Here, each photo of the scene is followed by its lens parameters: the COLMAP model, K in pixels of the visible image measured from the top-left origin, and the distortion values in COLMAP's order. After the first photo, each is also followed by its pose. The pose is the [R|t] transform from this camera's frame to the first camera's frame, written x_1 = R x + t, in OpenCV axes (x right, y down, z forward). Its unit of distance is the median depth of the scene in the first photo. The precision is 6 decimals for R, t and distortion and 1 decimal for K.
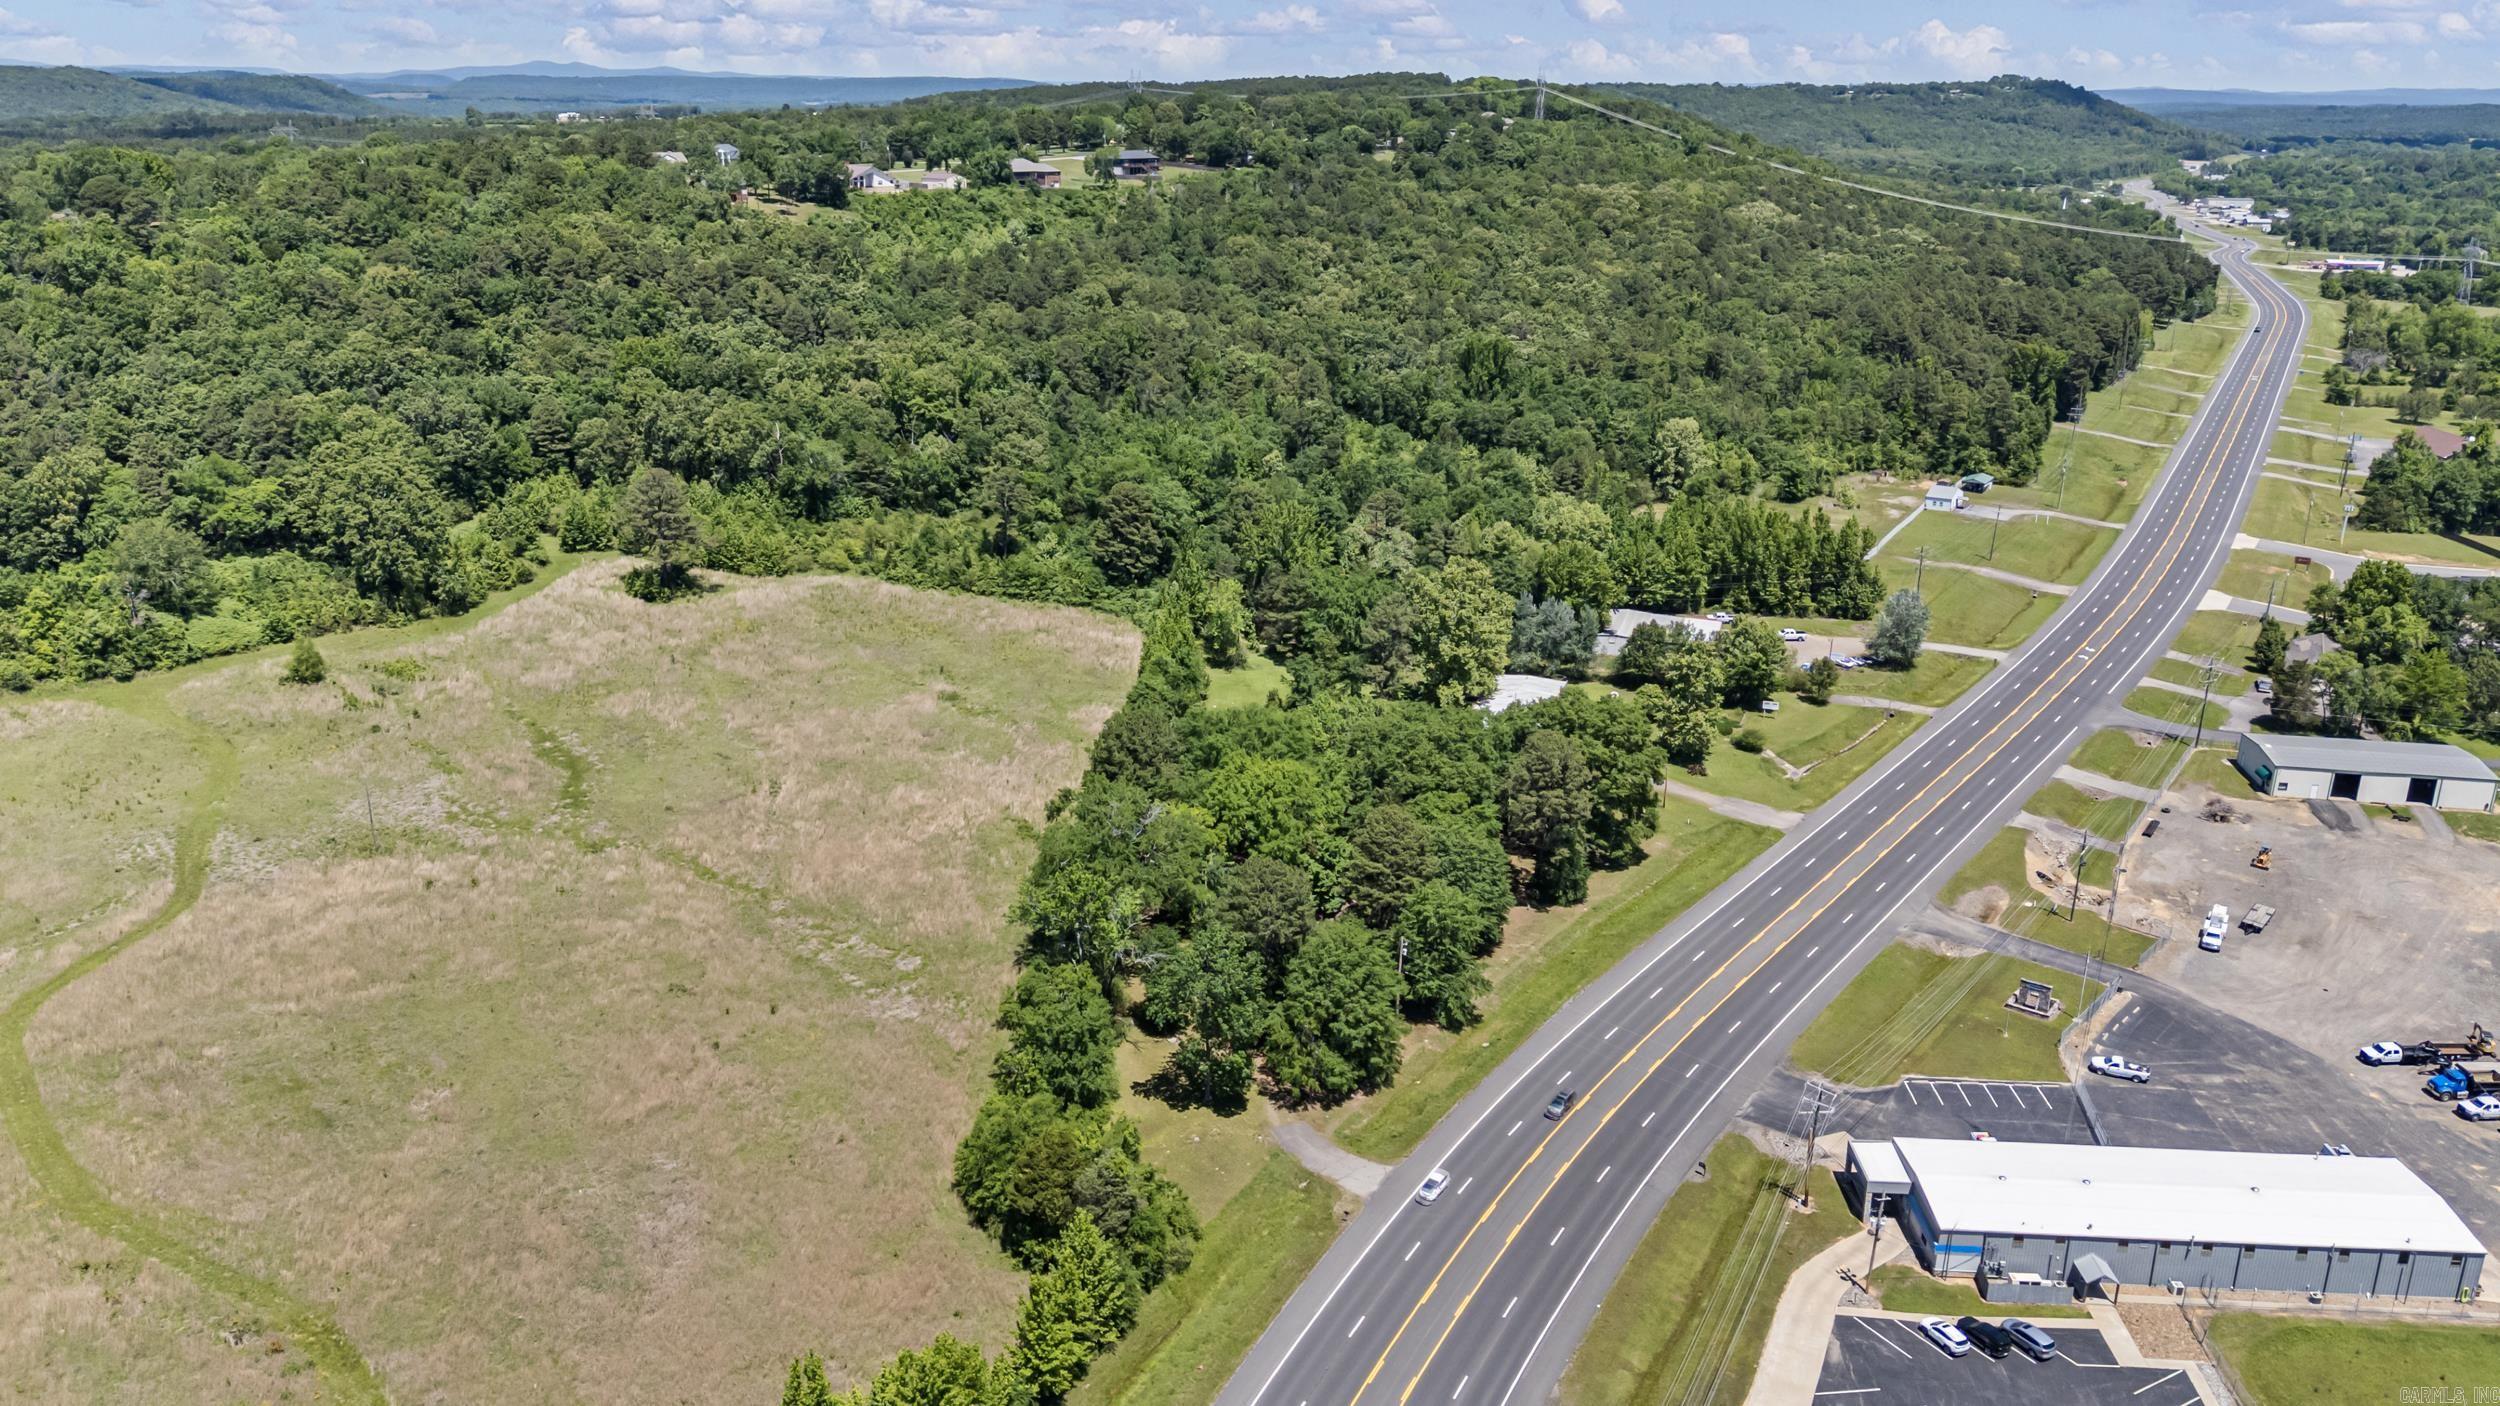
lens RADIAL K [[1872.9, 0, 1250.0], [0, 1872.9, 703.0], [0, 0, 1]] dist [0.083406, -0.113366]
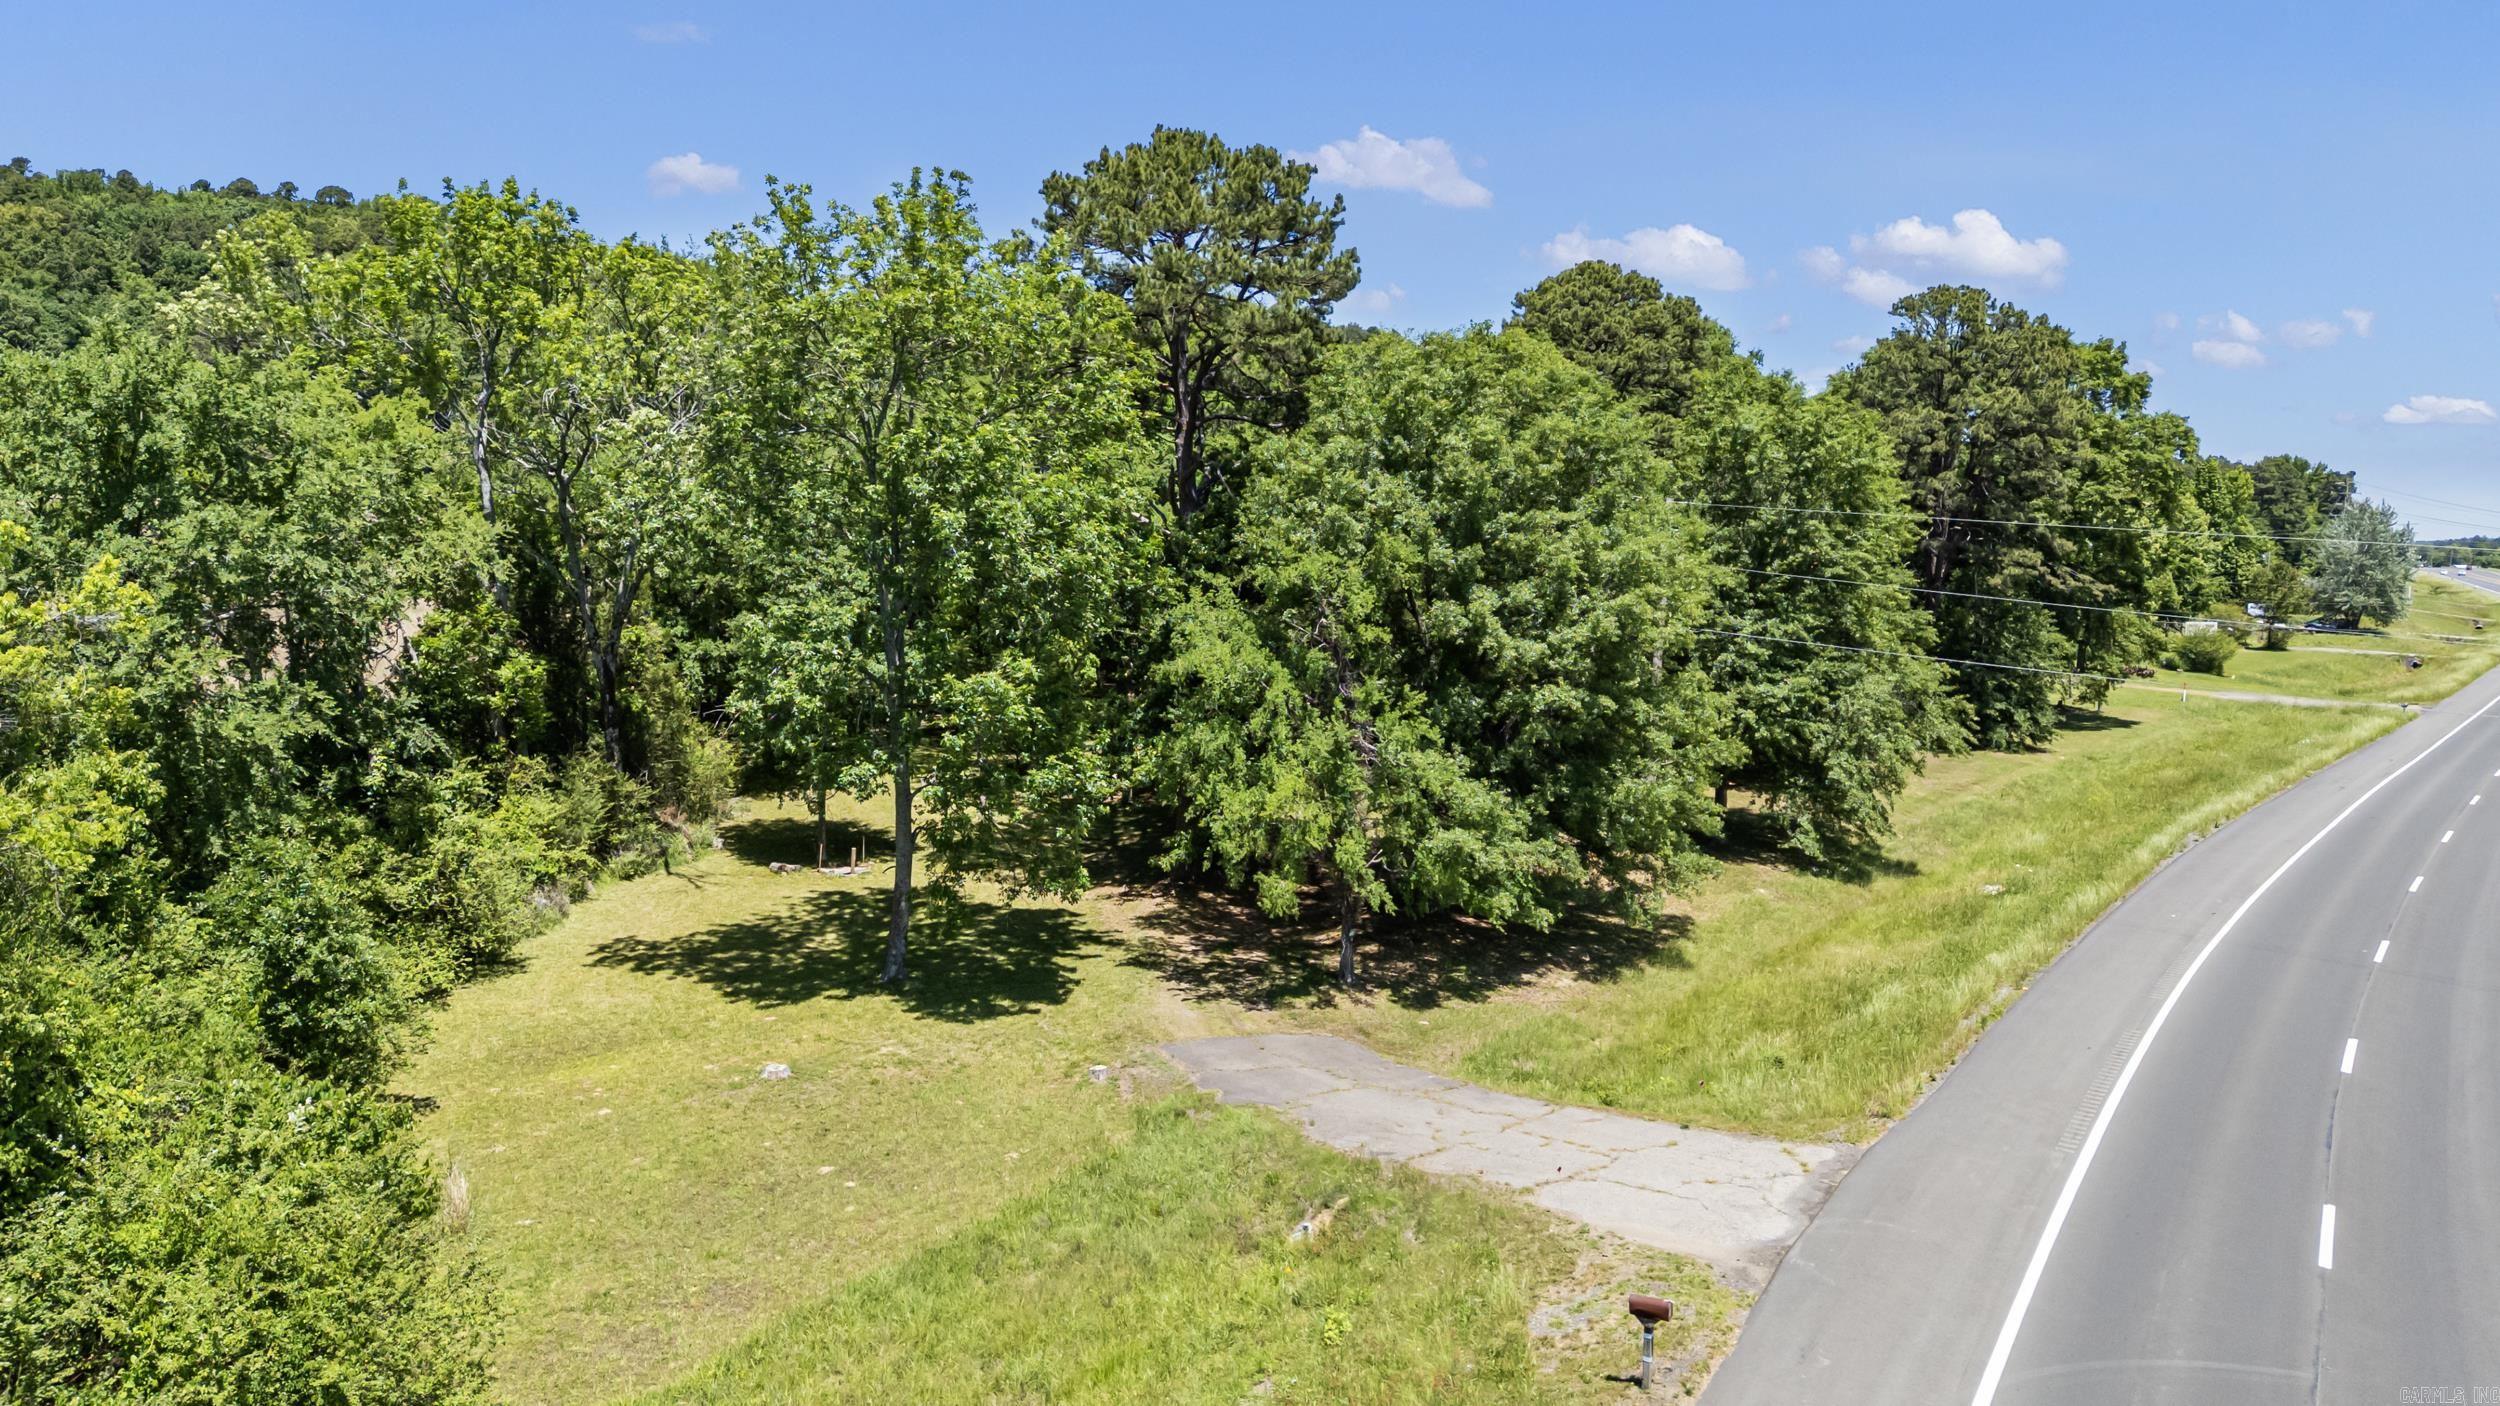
lens RADIAL K [[1872.9, 0, 1250.0], [0, 1872.9, 703.0], [0, 0, 1]] dist [0.083406, -0.113366]
pose [[0.999917, 0.008810, -0.009361, 0.020978], [-0.010782, 0.971294, -0.237638, 0.219982], [0.006999, 0.237720, 0.971309, 0.728022]]
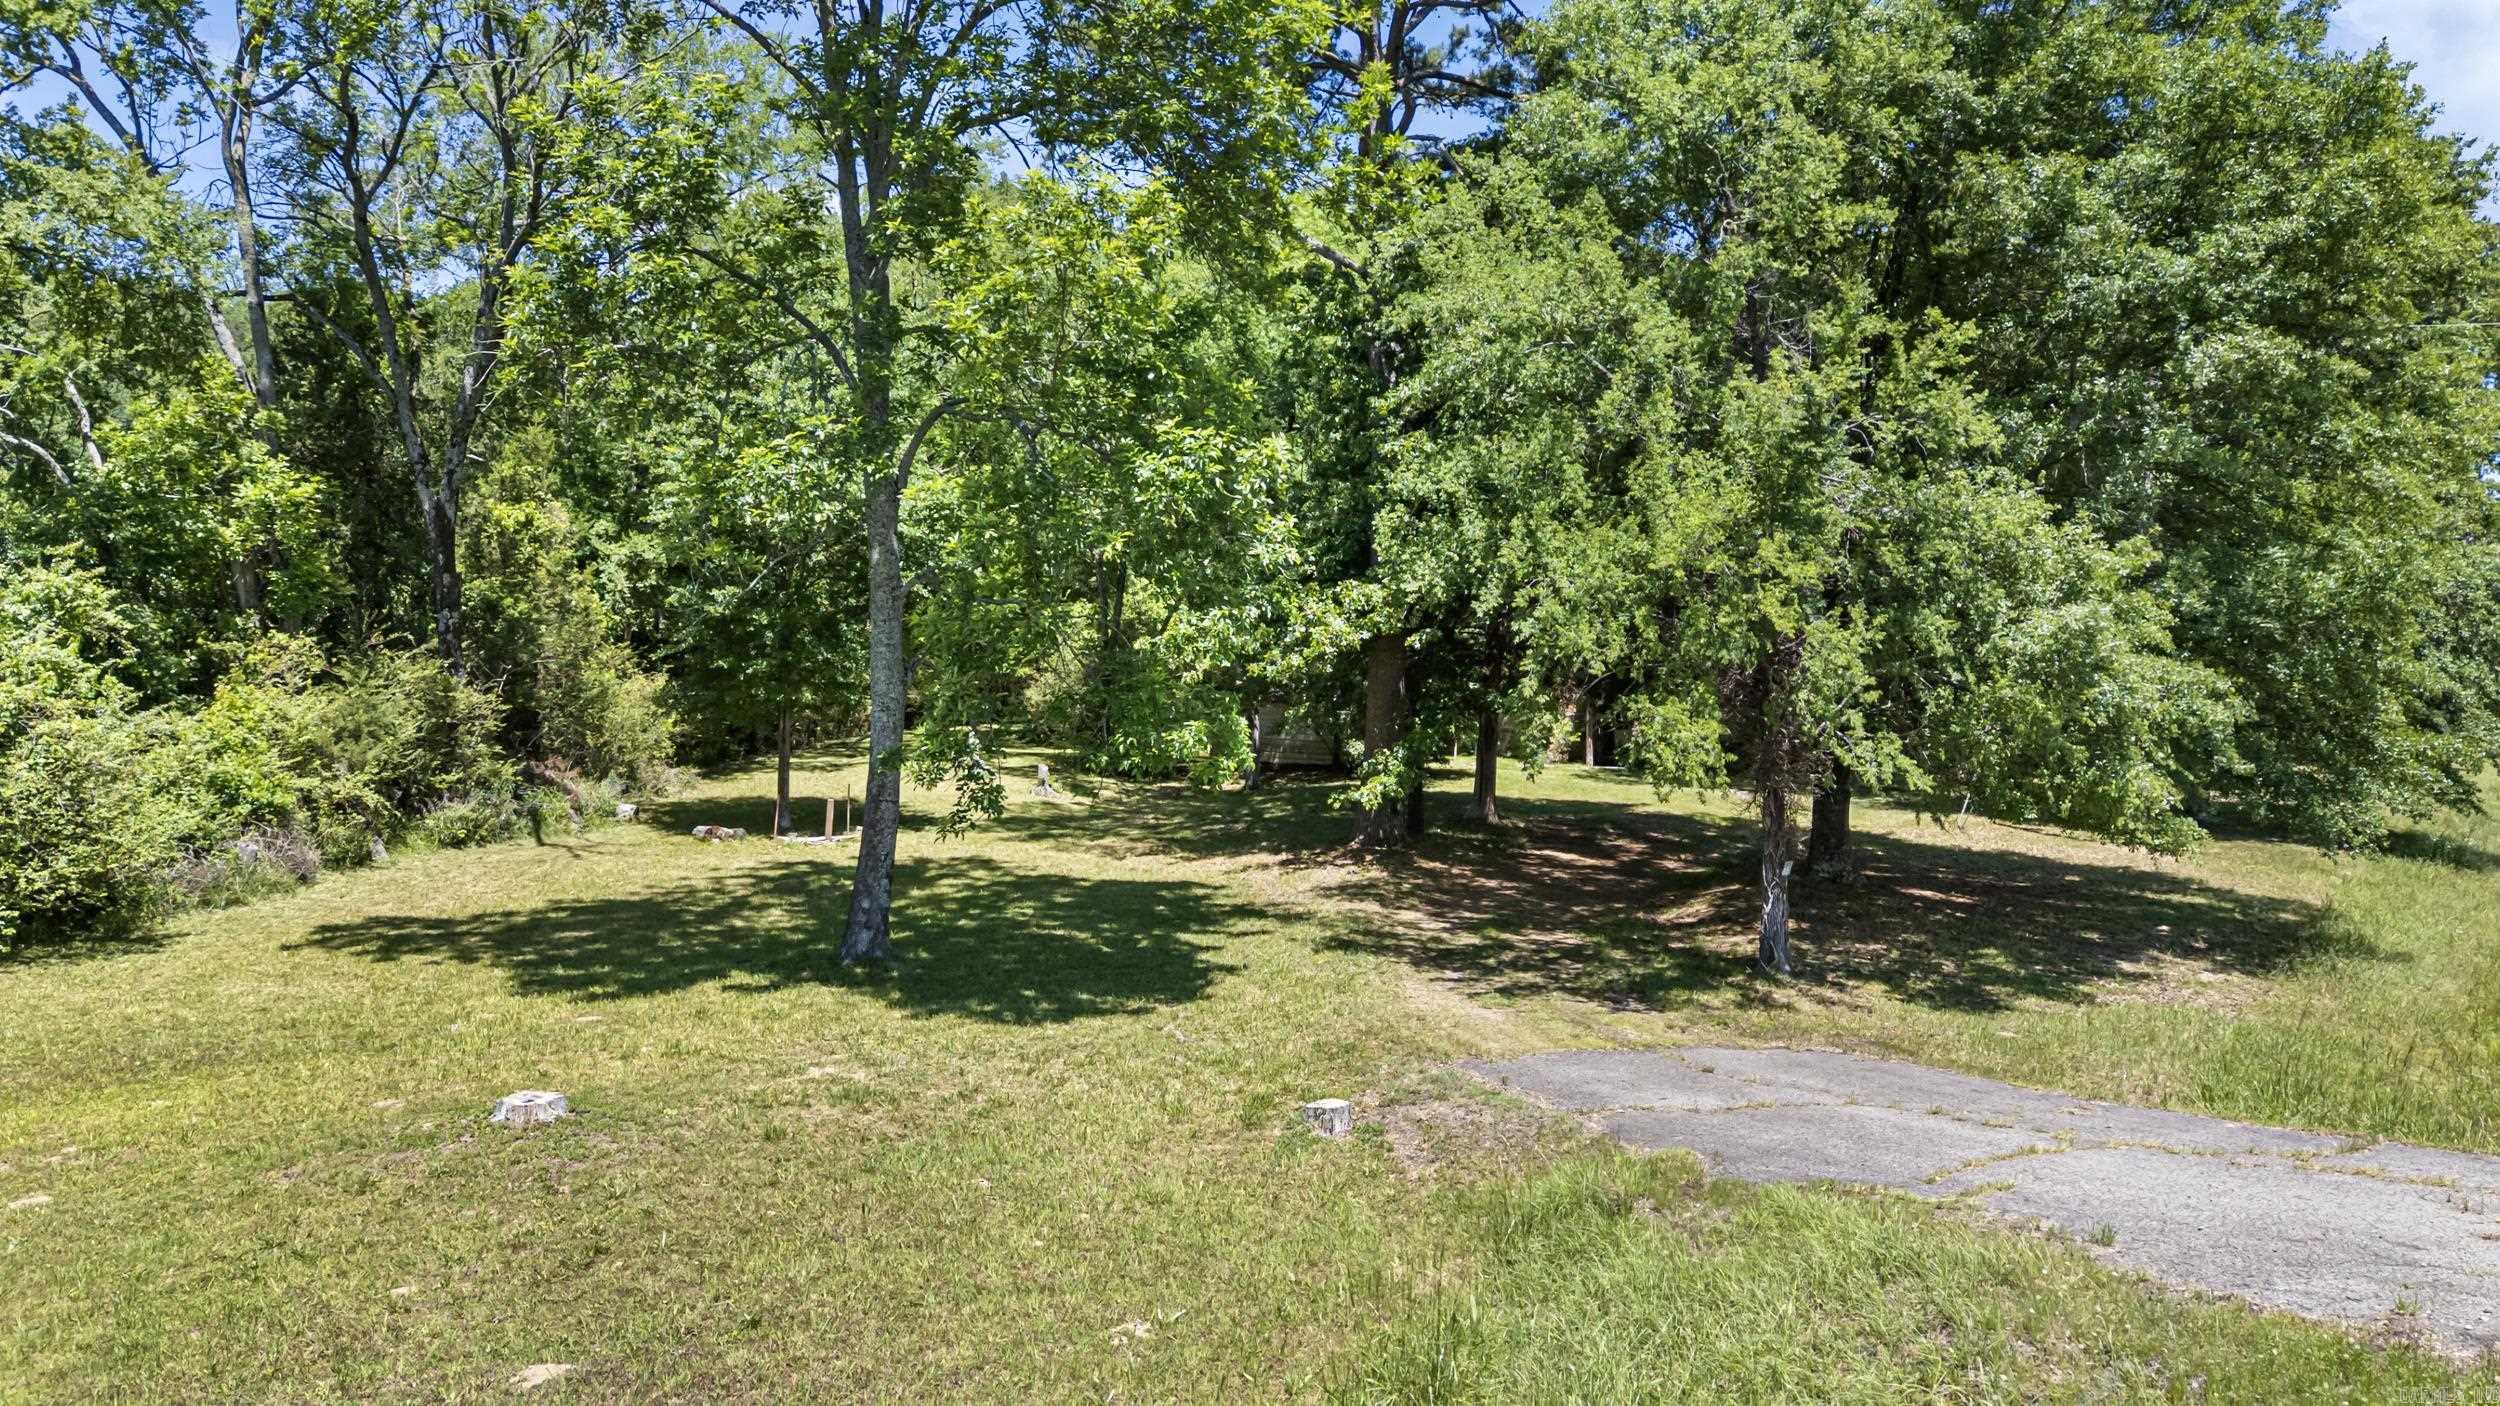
lens RADIAL K [[1927.8, 0, 1220.6], [0, 1927.8, 709.9], [0, 0, 1]] dist [0.035447, -0.002460]
pose [[0.998005, -0.004977, -0.062946, 0.005707], [-0.014428, 0.952541, -0.304069, 0.219459], [0.061472, 0.304371, 0.950568, 0.835231]]
